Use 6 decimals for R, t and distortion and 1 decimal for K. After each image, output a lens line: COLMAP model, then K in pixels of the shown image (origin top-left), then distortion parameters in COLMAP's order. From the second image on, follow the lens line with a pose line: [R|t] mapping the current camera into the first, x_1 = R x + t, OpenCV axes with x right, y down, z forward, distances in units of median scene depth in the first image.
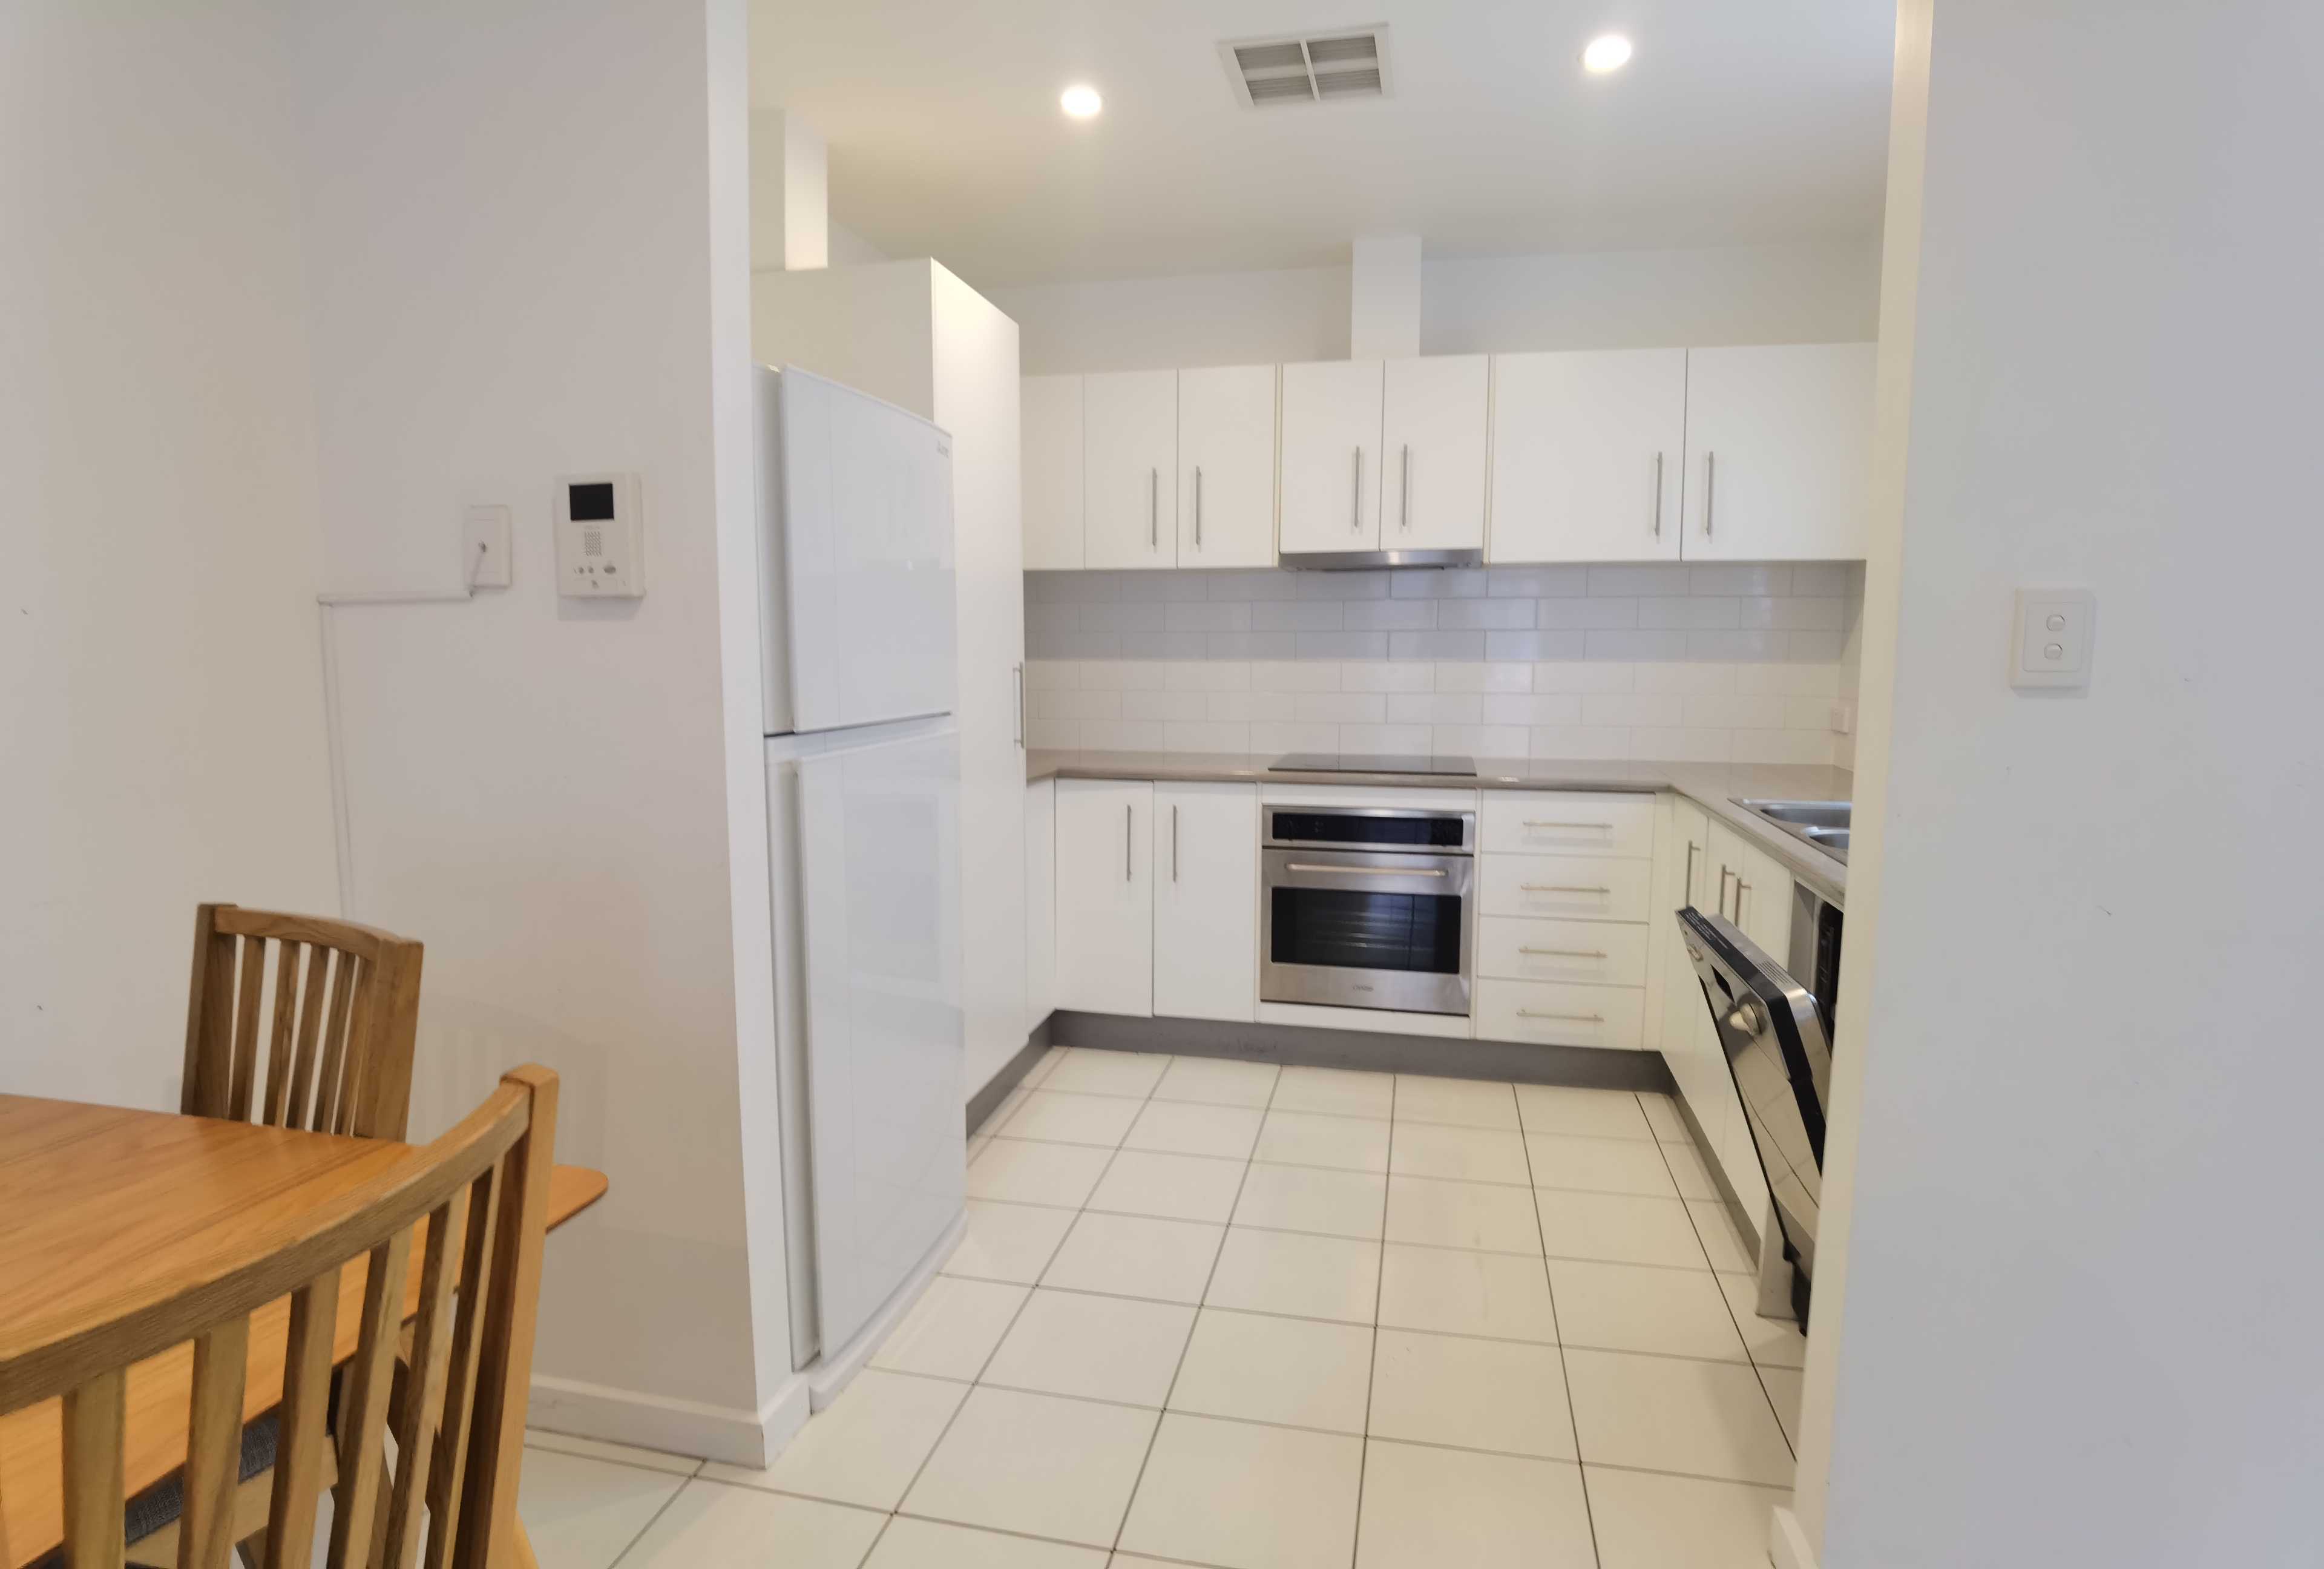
lens RADIAL K [[1204.6, 0, 1162.0], [0, 1204.6, 784.5], [0, 0, 1]] dist [0.000652, -0.000233]
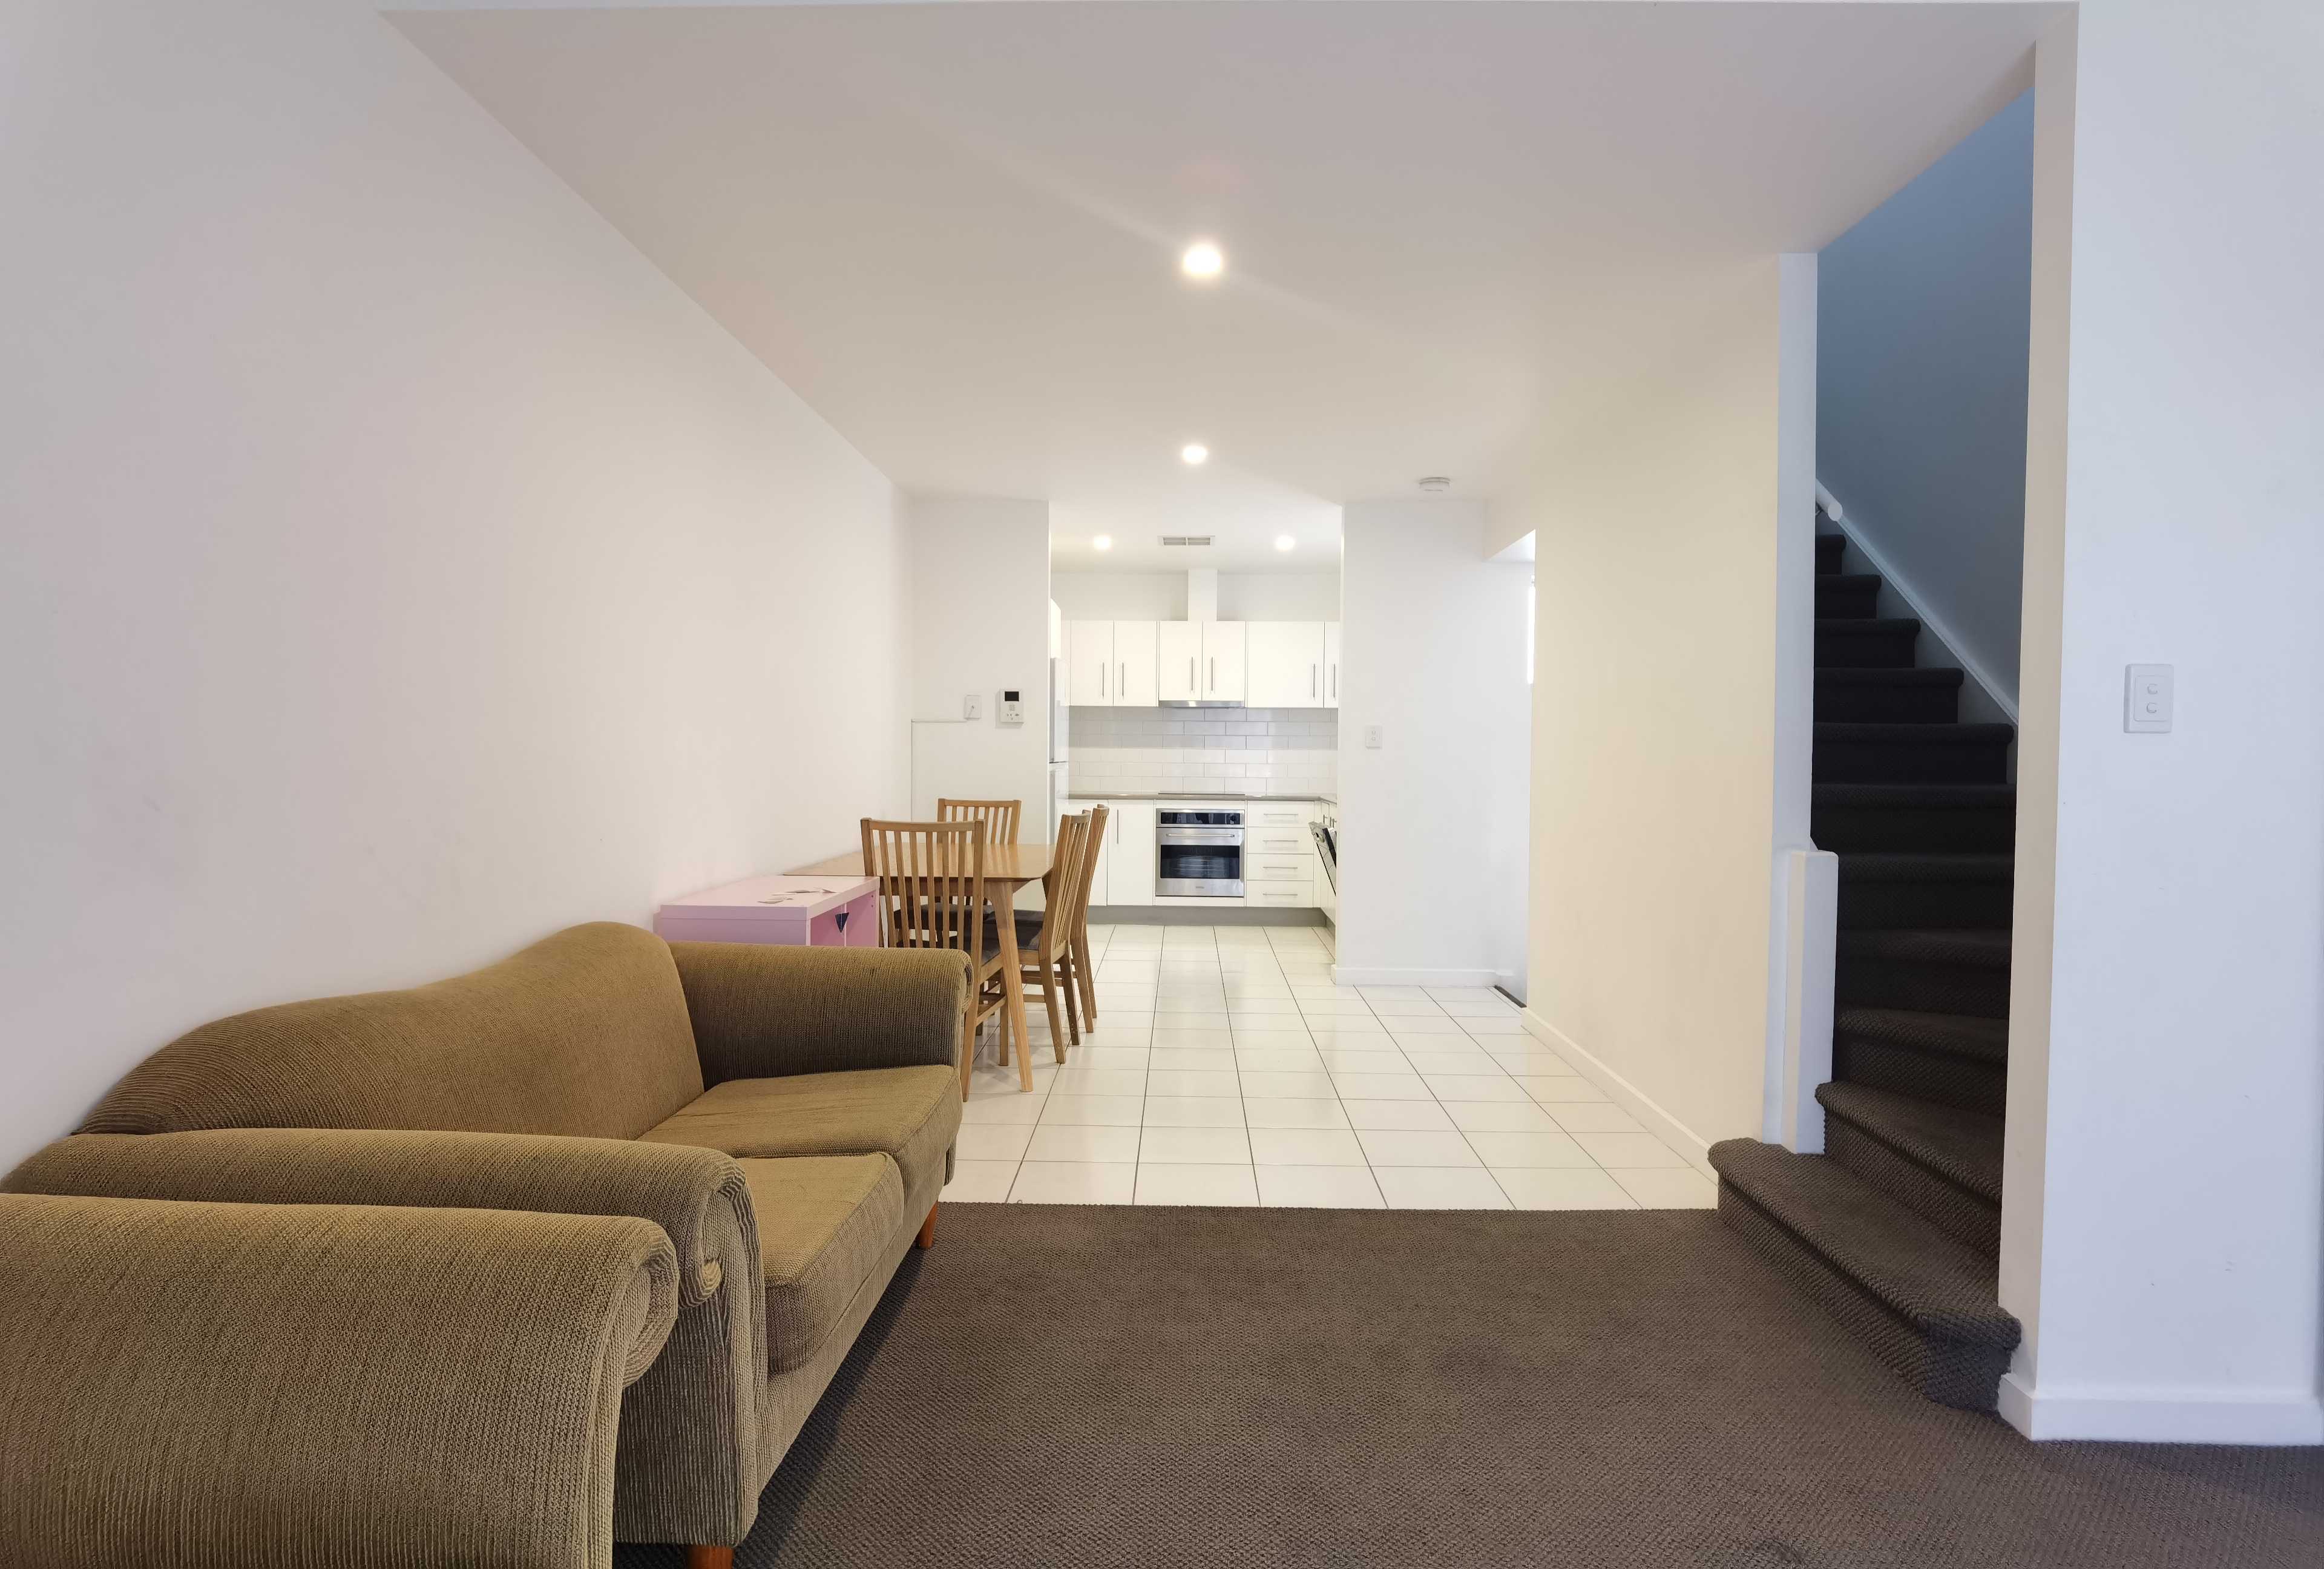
lens RADIAL K [[1208.3, 0, 1162.0], [0, 1208.3, 784.5], [0, 0, 1]] dist [-0.028405, -0.000177]
pose [[0.979216, 0.000735, 0.202819, -0.379128], [0.017458, 0.995976, -0.087899, 0.175574], [-0.202068, 0.089613, 0.975263, -1.284261]]
